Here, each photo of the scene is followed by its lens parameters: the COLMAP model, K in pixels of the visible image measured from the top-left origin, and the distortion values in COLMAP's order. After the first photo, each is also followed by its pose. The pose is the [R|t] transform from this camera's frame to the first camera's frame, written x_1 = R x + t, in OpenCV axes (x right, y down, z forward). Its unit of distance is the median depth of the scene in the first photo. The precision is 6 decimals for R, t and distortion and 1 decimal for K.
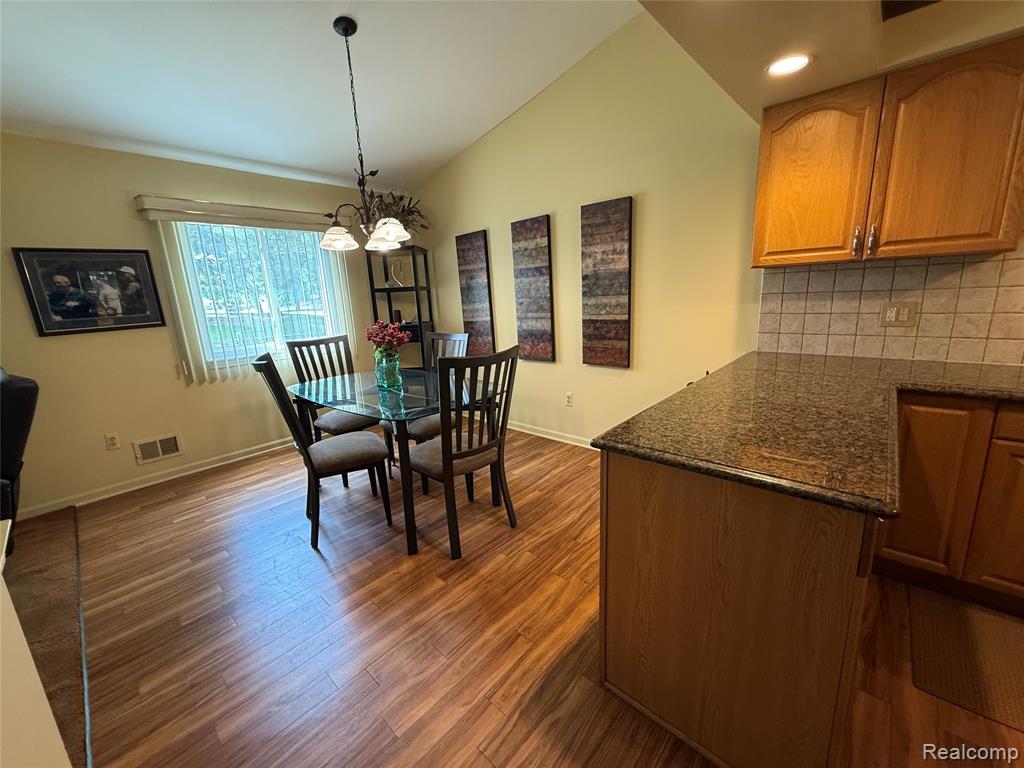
lens RADIAL K [[407.8, 0, 507.6], [0, 407.8, 382.5], [0, 0, 1]] dist [0.000309, -0.000426]
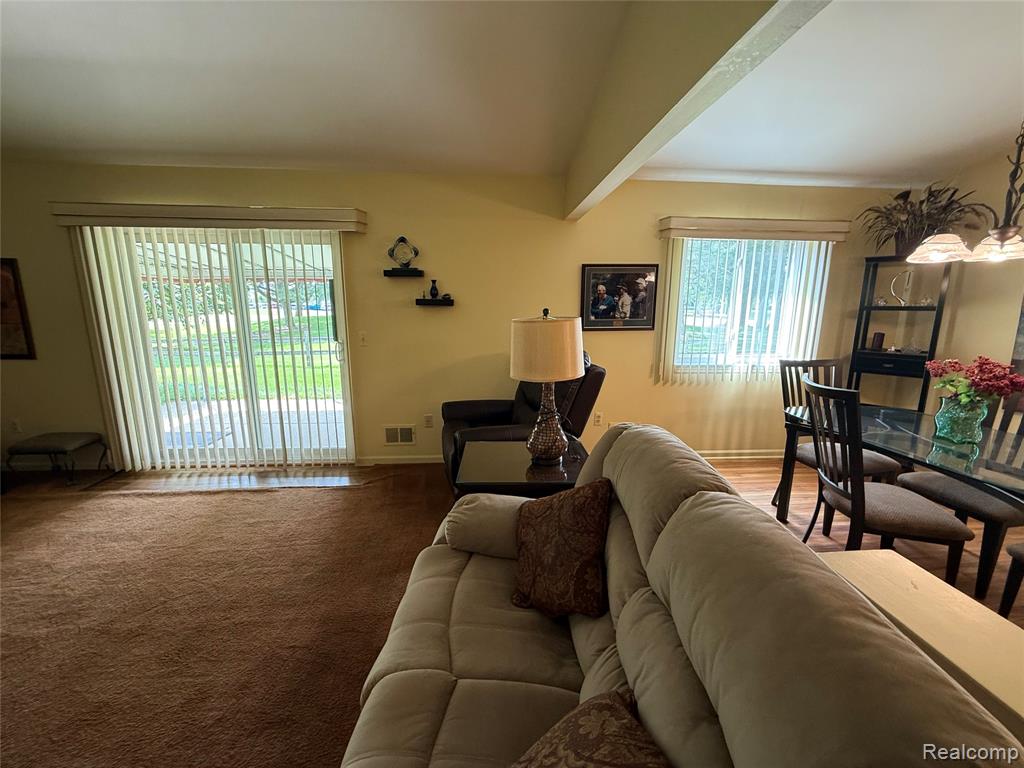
lens RADIAL K [[407.8, 0, 507.6], [0, 407.8, 382.5], [0, 0, 1]] dist [0.000309, -0.000426]
pose [[0.726963, 0.182396, -0.662010, -0.368073], [-0.191900, 0.979629, 0.059178, 0.016386], [0.659318, 0.084019, 0.747155, -0.113429]]
